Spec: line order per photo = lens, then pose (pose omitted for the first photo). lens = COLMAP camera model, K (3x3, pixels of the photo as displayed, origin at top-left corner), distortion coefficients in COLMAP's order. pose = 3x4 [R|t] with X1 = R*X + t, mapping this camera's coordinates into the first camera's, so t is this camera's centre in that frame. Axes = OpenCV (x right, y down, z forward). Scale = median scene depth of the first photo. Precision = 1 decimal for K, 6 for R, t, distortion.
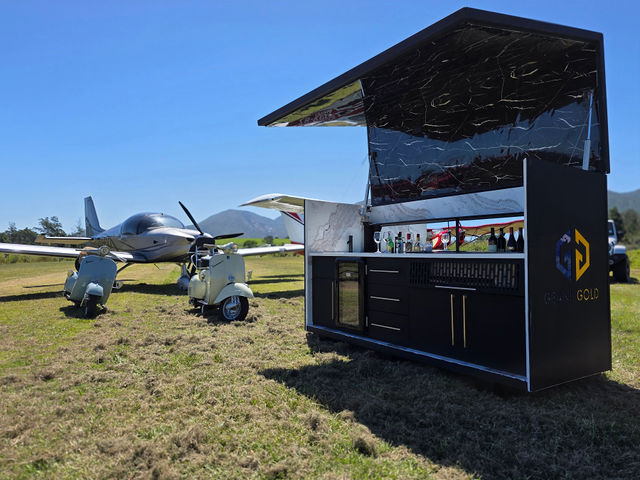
lens RADIAL K [[464.6, 0, 320.0], [0, 464.6, 240.0], [0, 0, 1]] dist [0.005959, 0.000104]
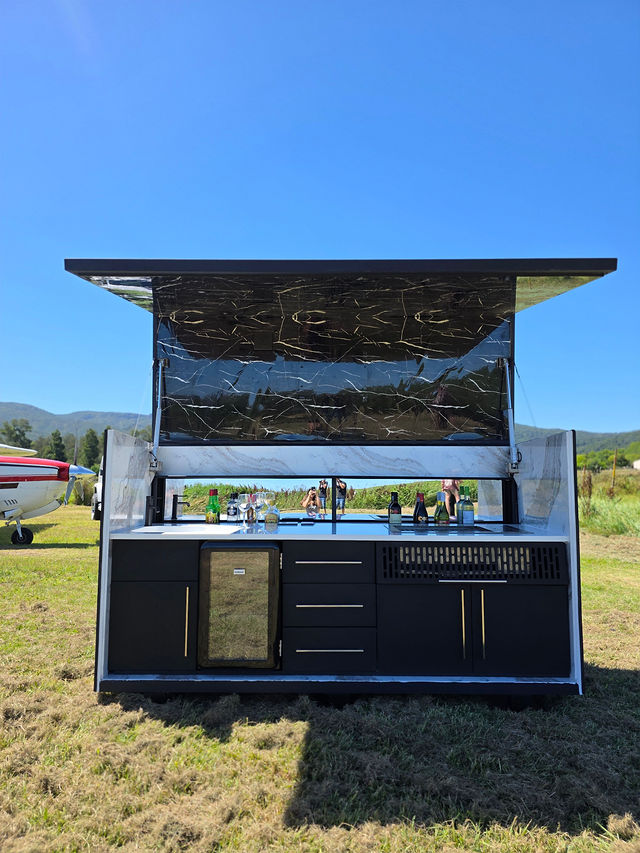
lens RADIAL K [[545.1, 0, 320.0], [0, 545.1, 426.5], [0, 0, 1]] dist [0.000374, -0.000669]
pose [[0.551433, 0.086302, 0.829743, -0.439095], [-0.027910, 0.995986, -0.085044, -0.048582], [-0.833752, 0.023738, 0.551628, 0.498143]]
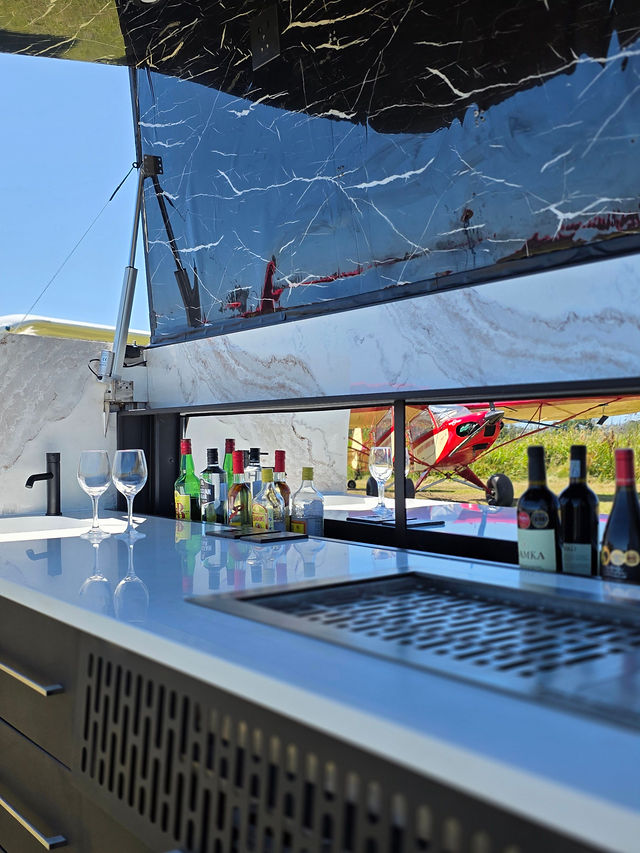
lens RADIAL K [[873.3, 0, 338.6], [0, 873.3, 428.3], [0, 0, 1]] dist [0.019859, -0.021804]
pose [[0.995482, -0.008155, 0.094602, 0.210601], [0.006295, 0.999781, 0.019942, -0.037589], [-0.094744, -0.019257, 0.995315, 0.529716]]
